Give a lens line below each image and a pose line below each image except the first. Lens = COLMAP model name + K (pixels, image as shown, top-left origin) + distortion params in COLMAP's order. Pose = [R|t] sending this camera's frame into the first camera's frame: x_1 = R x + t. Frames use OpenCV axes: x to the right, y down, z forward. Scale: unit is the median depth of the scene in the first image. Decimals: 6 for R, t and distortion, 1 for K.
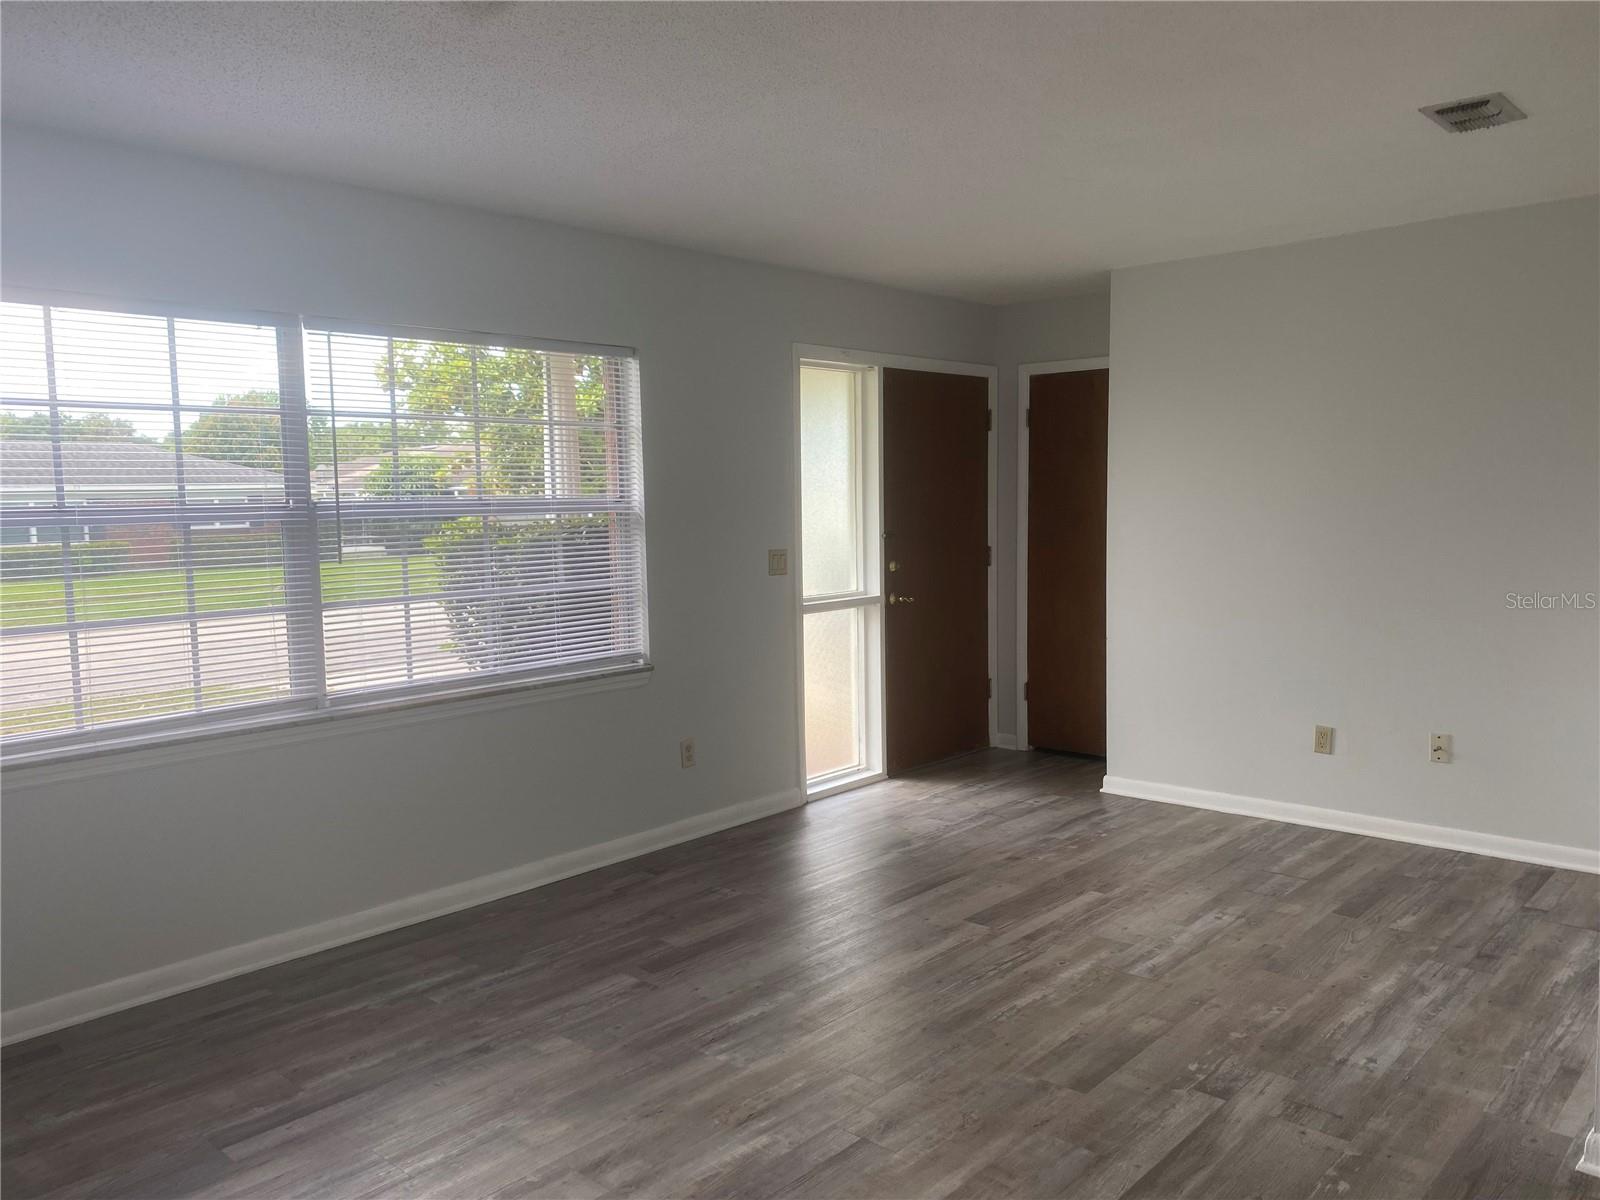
lens RADIAL K [[1212.2, 0, 802.2], [0, 1212.2, 601.3], [0, 0, 1]] dist [0.034472, -0.037876]
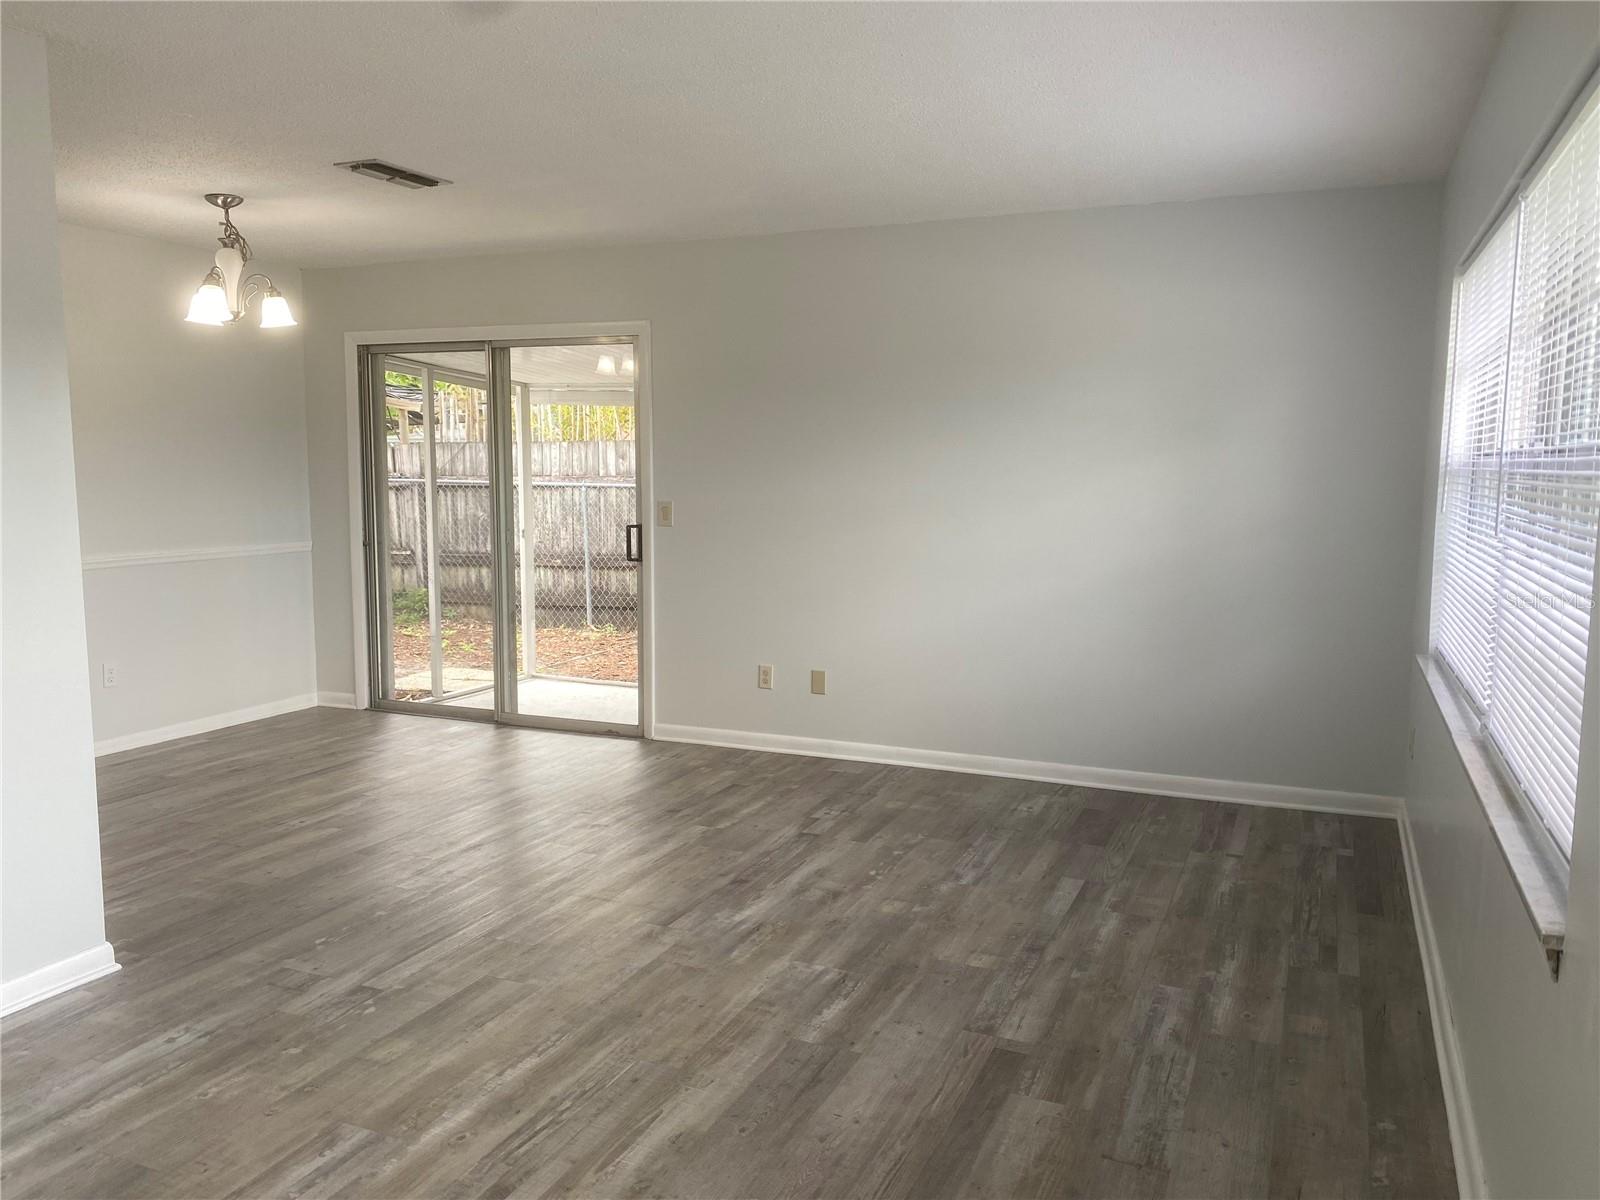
lens RADIAL K [[1212.2, 0, 808.3], [0, 1212.2, 595.5], [0, 0, 1]] dist [0.034472, -0.037876]
pose [[-0.942441, 0.049494, -0.330690, 0.265001], [-0.018518, 0.979741, 0.199413, -0.153610], [0.333861, 0.194058, -0.922431, 1.796240]]
